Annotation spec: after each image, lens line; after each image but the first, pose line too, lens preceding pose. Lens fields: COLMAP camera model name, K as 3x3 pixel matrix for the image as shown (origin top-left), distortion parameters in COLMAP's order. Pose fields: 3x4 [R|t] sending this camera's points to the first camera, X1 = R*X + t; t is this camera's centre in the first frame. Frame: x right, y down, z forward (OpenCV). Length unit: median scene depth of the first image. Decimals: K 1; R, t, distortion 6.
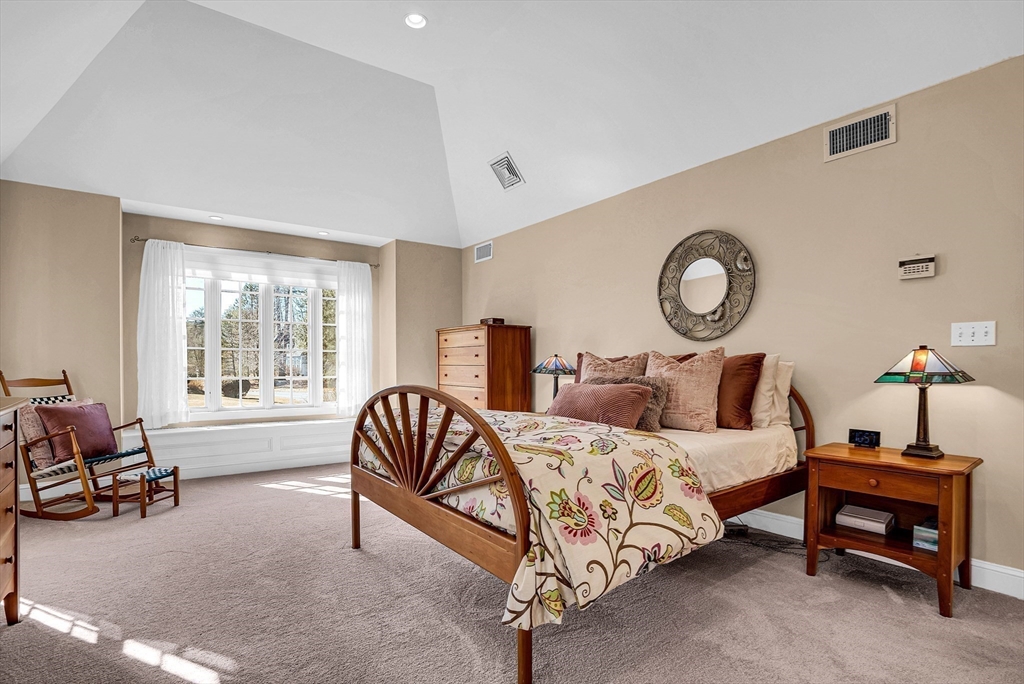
lens RADIAL K [[506.4, 0, 512.0], [0, 506.4, 342.0], [0, 0, 1]] dist [-0.077778, 0.032913]
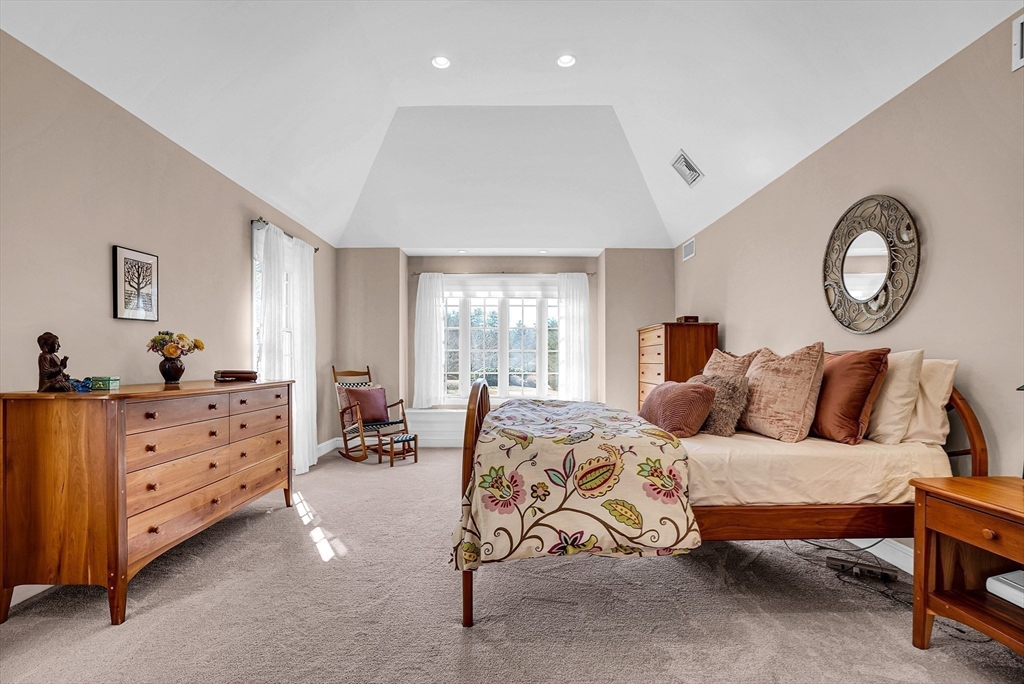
lens RADIAL K [[492.5, 0, 515.2], [0, 492.5, 339.6], [0, 0, 1]] dist [-0.071274, 0.027978]
pose [[0.801154, -0.024677, -0.597950, 0.446446], [0.022109, 0.999688, -0.011634, 0.003715], [0.598050, -0.003900, 0.801449, 0.048183]]
